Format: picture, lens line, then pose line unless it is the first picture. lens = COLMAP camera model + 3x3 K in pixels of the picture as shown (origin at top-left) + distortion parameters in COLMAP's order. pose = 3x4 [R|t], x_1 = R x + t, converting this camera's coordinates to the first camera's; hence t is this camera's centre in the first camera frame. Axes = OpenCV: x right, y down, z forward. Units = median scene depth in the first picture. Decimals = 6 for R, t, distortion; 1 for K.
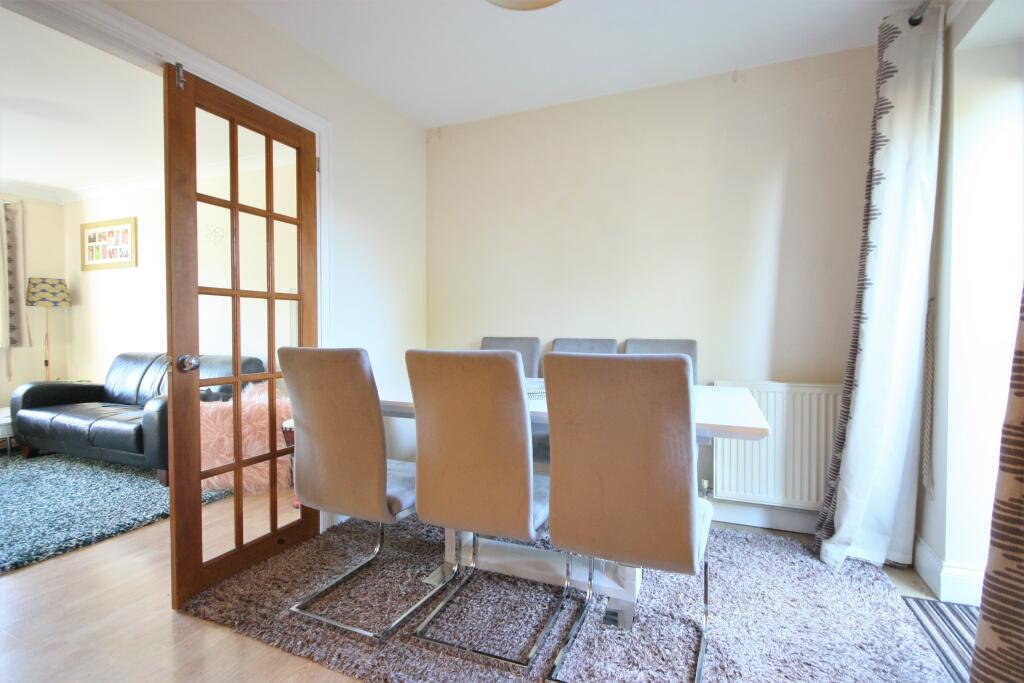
lens RADIAL K [[486.3, 0, 513.4], [0, 486.3, 342.3], [0, 0, 1]] dist [-0.008276, -0.003637]
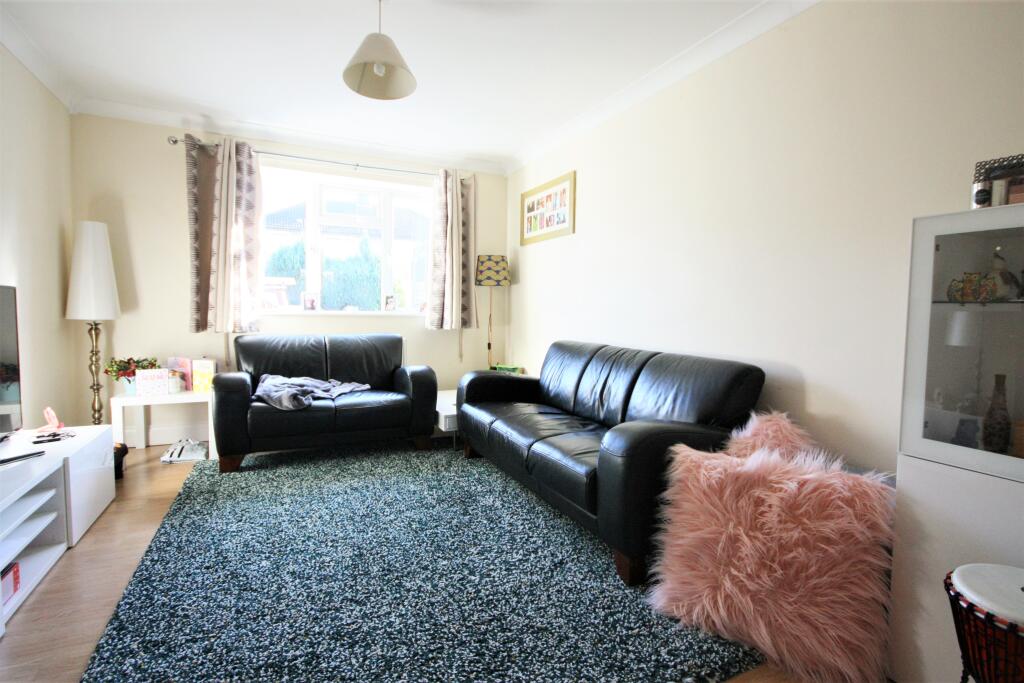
lens RADIAL K [[486.3, 0, 512.5], [0, 486.3, 338.6], [0, 0, 1]] dist [-0.008276, -0.003637]
pose [[0.744369, 0.049507, -0.665930, -0.308193], [-0.028645, 0.998697, 0.042228, -0.012741], [0.667153, -0.012358, 0.744818, 0.325833]]
